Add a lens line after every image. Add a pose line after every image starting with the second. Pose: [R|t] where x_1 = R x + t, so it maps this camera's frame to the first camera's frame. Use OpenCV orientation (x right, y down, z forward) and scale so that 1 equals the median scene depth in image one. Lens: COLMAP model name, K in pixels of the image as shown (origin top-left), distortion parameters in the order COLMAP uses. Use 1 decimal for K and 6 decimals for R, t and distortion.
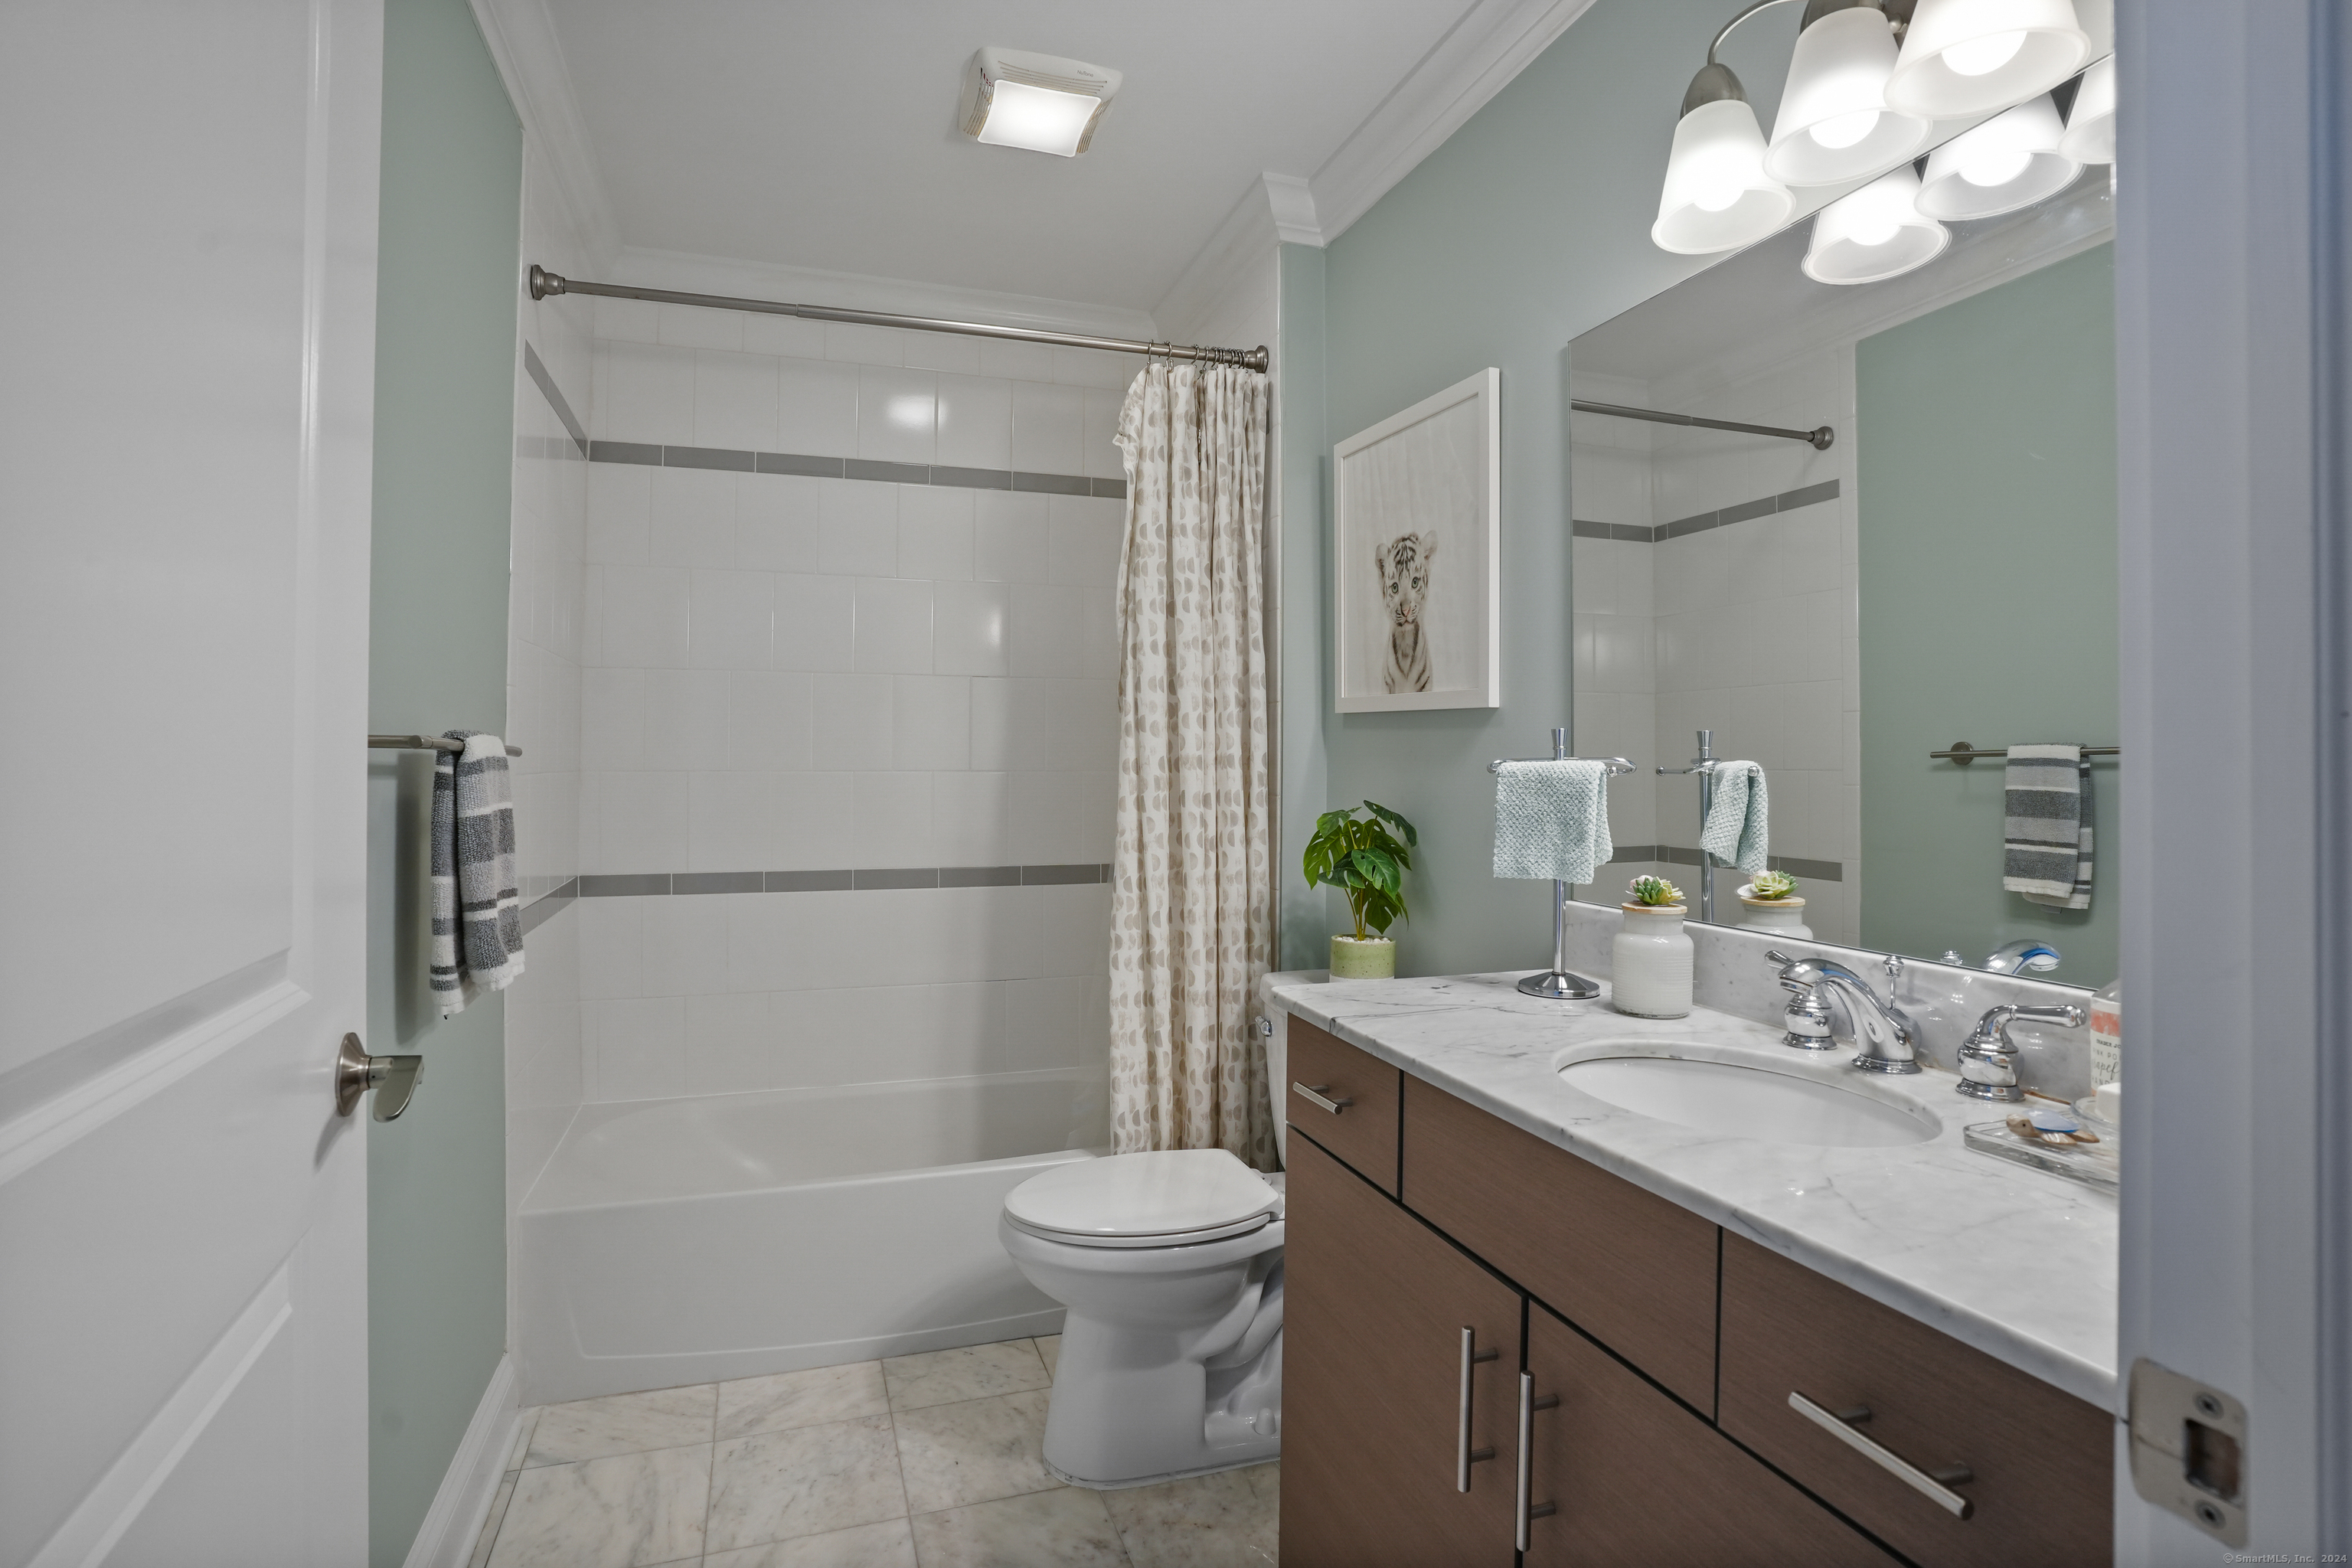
lens RADIAL K [[1157.3, 0, 1169.7], [0, 1157.3, 773.6], [0, 0, 1]] dist [-0.050634, 0.015161]
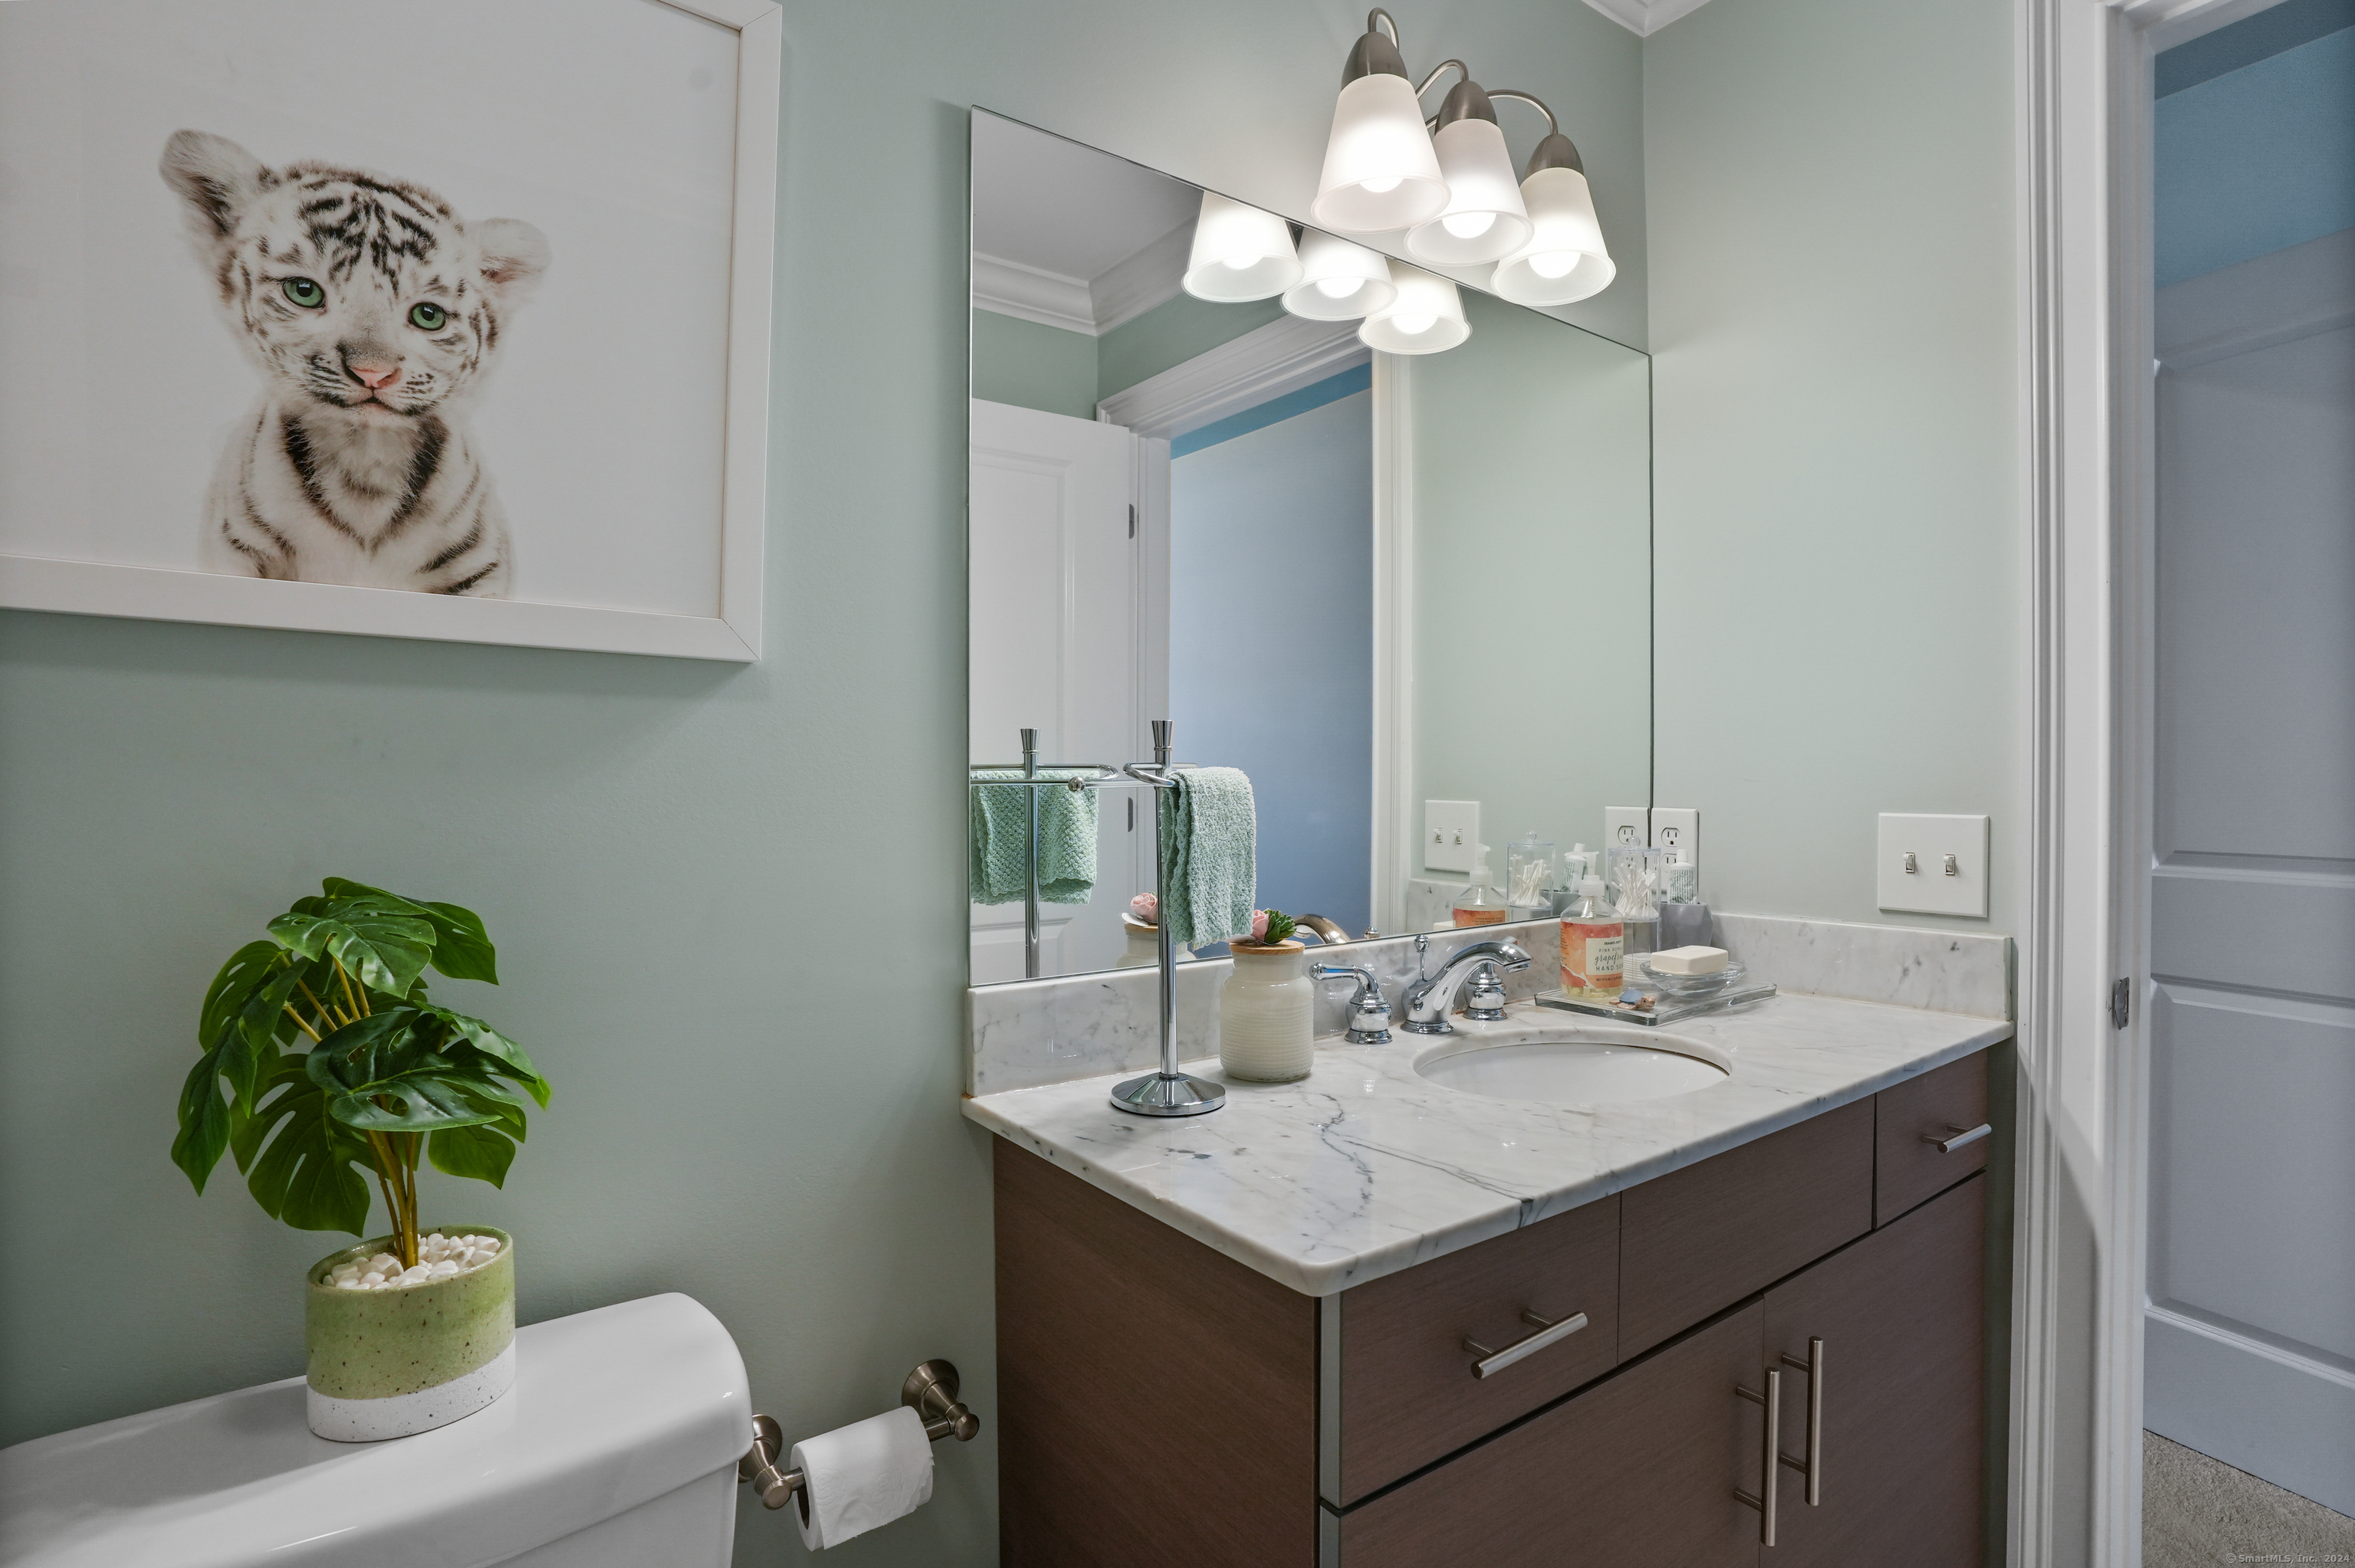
lens RADIAL K [[1158.6, 0, 1173.7], [0, 1158.6, 778.3], [0, 0, 1]] dist [-0.050634, 0.015161]
pose [[-0.283457, 0.007111, 0.958959, -0.230208], [0.017033, 0.999852, -0.002379, -0.002334], [-0.958834, 0.015660, -0.283536, 0.872246]]
